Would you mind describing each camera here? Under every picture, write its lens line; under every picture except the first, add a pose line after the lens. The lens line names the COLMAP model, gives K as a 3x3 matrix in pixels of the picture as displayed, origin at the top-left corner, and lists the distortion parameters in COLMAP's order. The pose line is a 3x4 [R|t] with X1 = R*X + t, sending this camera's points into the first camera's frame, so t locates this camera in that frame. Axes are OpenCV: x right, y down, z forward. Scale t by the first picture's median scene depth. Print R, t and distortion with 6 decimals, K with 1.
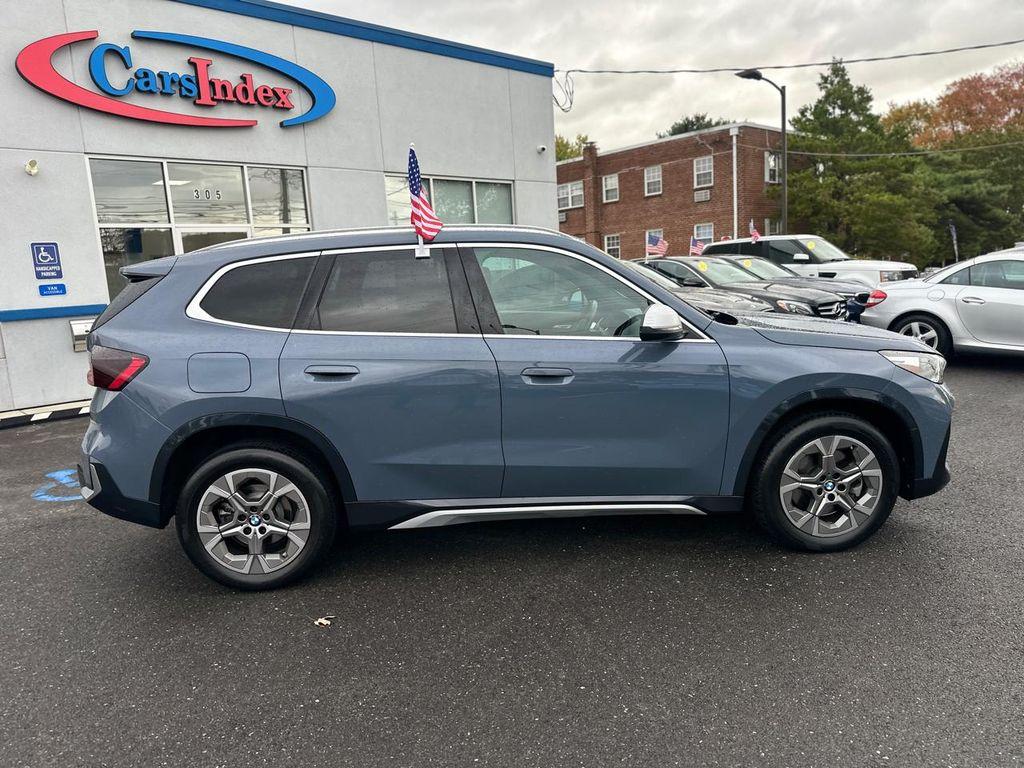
lens RADIAL K [[715.8, 0, 504.0], [0, 715.8, 387.0], [0, 0, 1]] dist [0.043101, -0.051312]
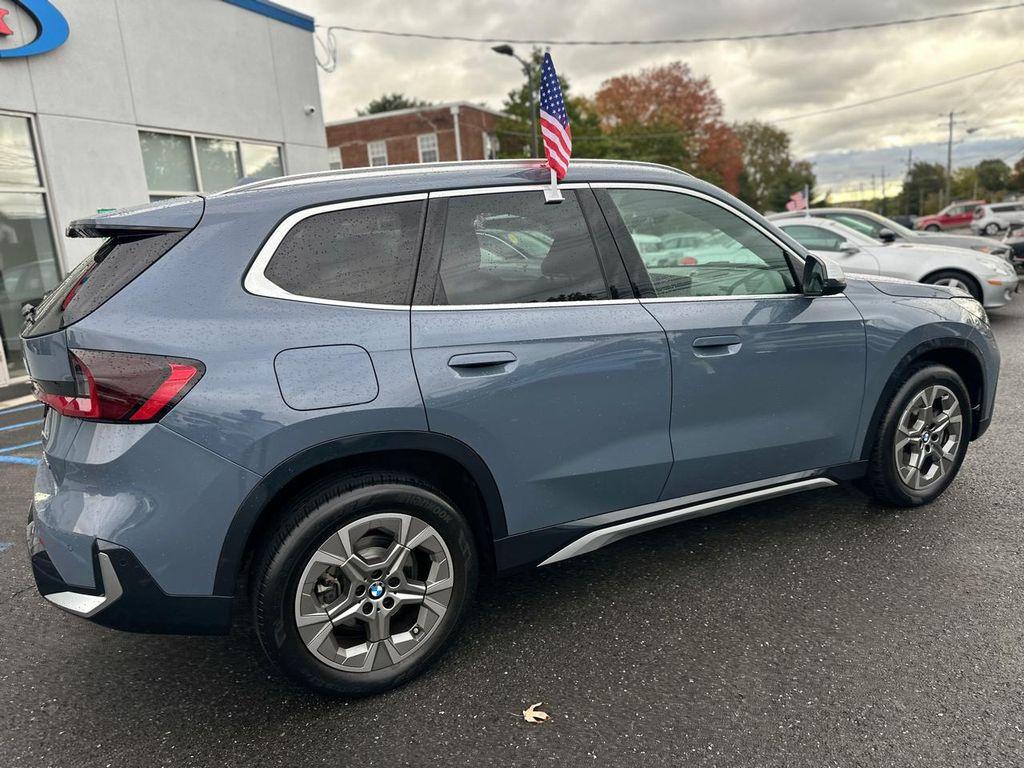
lens RADIAL K [[695.9, 0, 422.2], [0, 695.9, 379.7], [0, 0, 1]] dist [0.071080, -0.102829]
pose [[0.917722, -0.088684, 0.387197, -0.543149], [0.083142, 0.996053, 0.031076, -0.028403], [-0.388424, 0.003673, 0.921473, 0.376429]]
